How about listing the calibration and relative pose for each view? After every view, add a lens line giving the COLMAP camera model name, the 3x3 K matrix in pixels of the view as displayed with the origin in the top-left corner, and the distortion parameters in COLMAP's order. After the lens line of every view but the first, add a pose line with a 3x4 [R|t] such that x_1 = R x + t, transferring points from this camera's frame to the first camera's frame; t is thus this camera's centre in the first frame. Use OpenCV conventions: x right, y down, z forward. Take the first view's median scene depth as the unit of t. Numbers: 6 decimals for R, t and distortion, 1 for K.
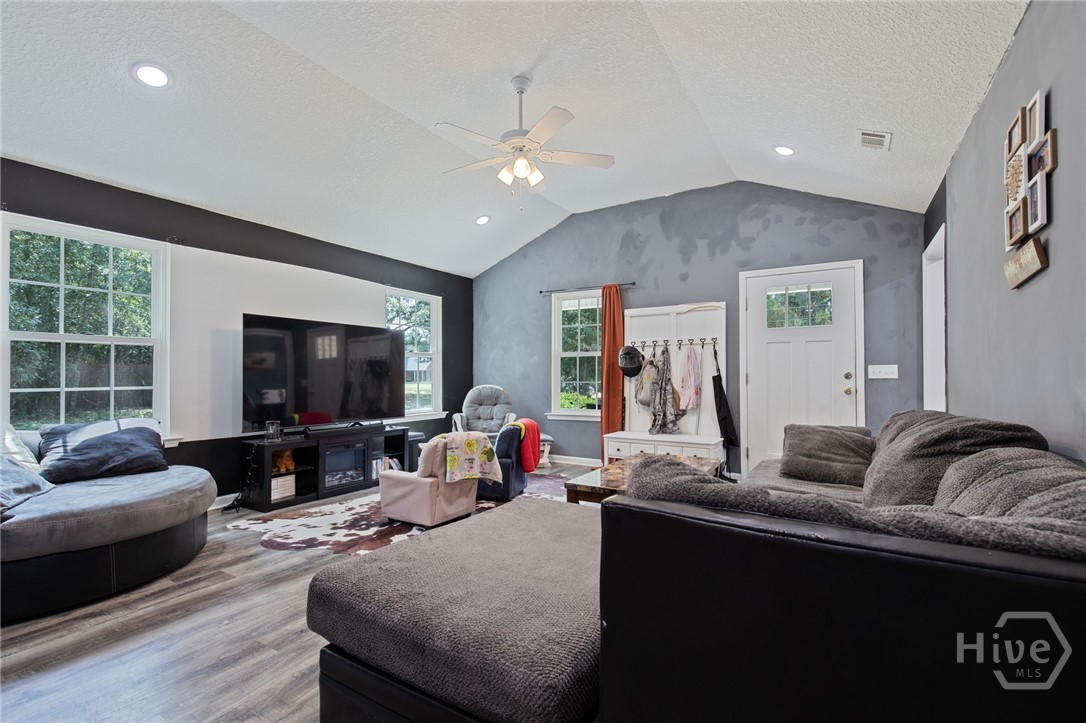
lens RADIAL K [[492.8, 0, 545.3], [0, 492.8, 364.1], [0, 0, 1]] dist [-0.000384, -0.000162]
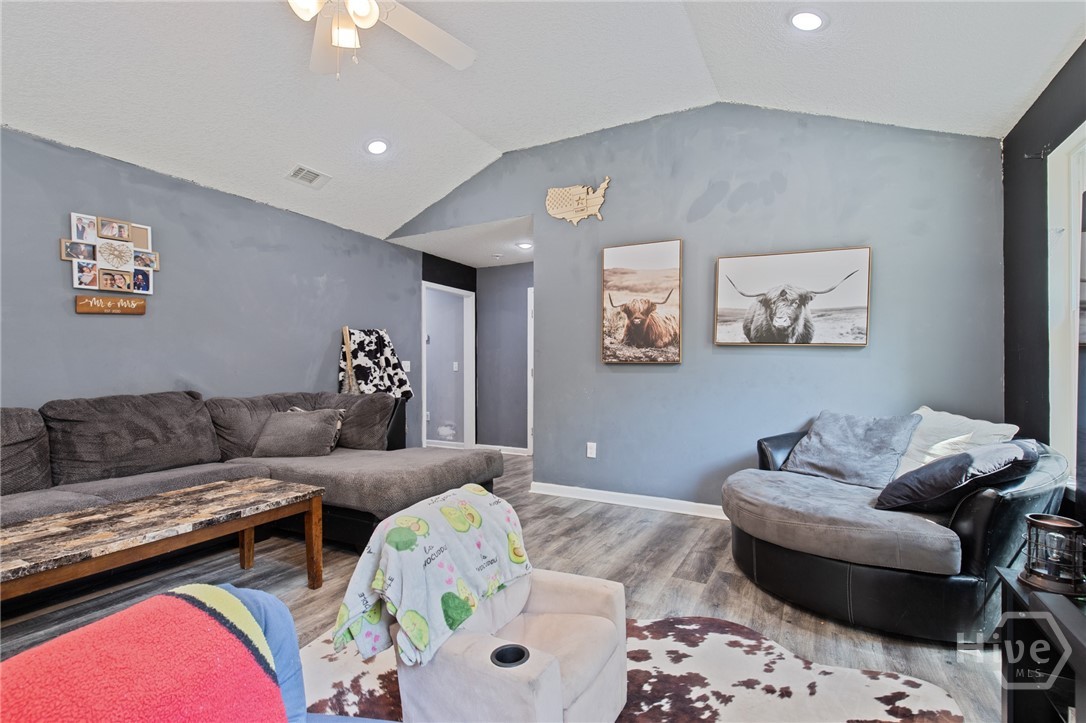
lens RADIAL K [[500.6, 0, 543.0], [0, 500.6, 361.5], [0, 0, 1]] dist [0.002643, 0.000110]
pose [[-0.999141, 0.000481, -0.041432, -0.274367], [0.001806, 0.999488, -0.031942, 0.031972], [0.041395, -0.031989, -0.998631, 1.652100]]
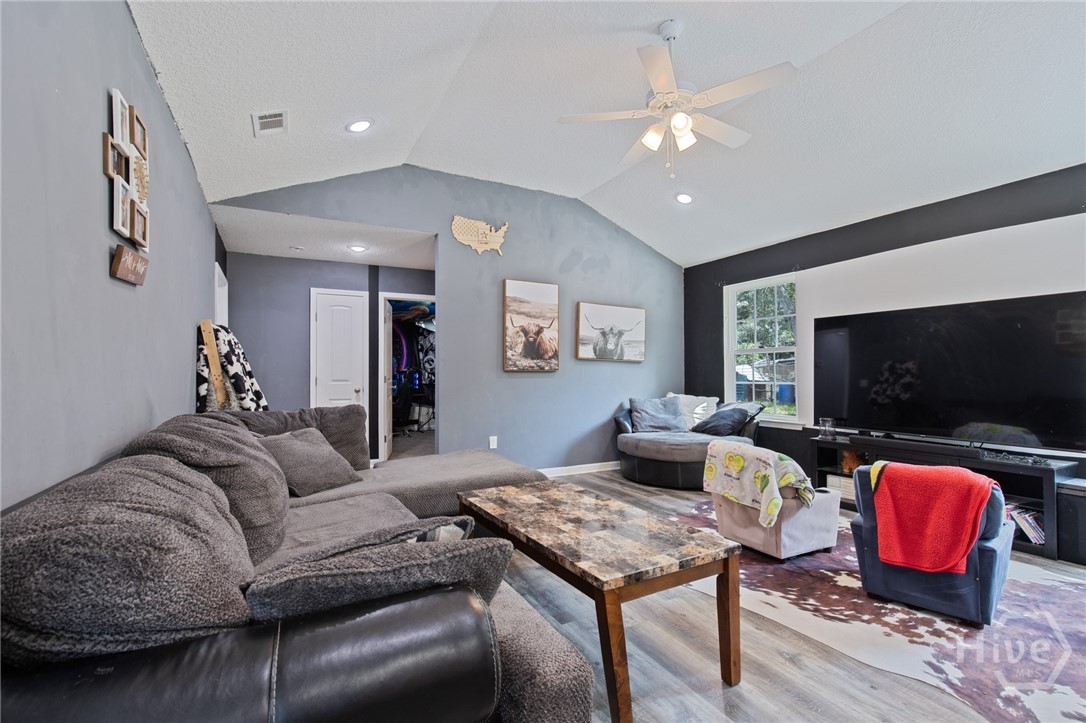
lens RADIAL K [[492.8, 0, 545.3], [0, 492.8, 364.1], [0, 0, 1]] dist [-0.000384, -0.000162]
pose [[-0.503023, -0.011685, -0.864194, 0.812195], [0.024190, 0.999327, -0.027592, 0.020042], [0.863935, -0.034784, -0.502401, 1.281643]]
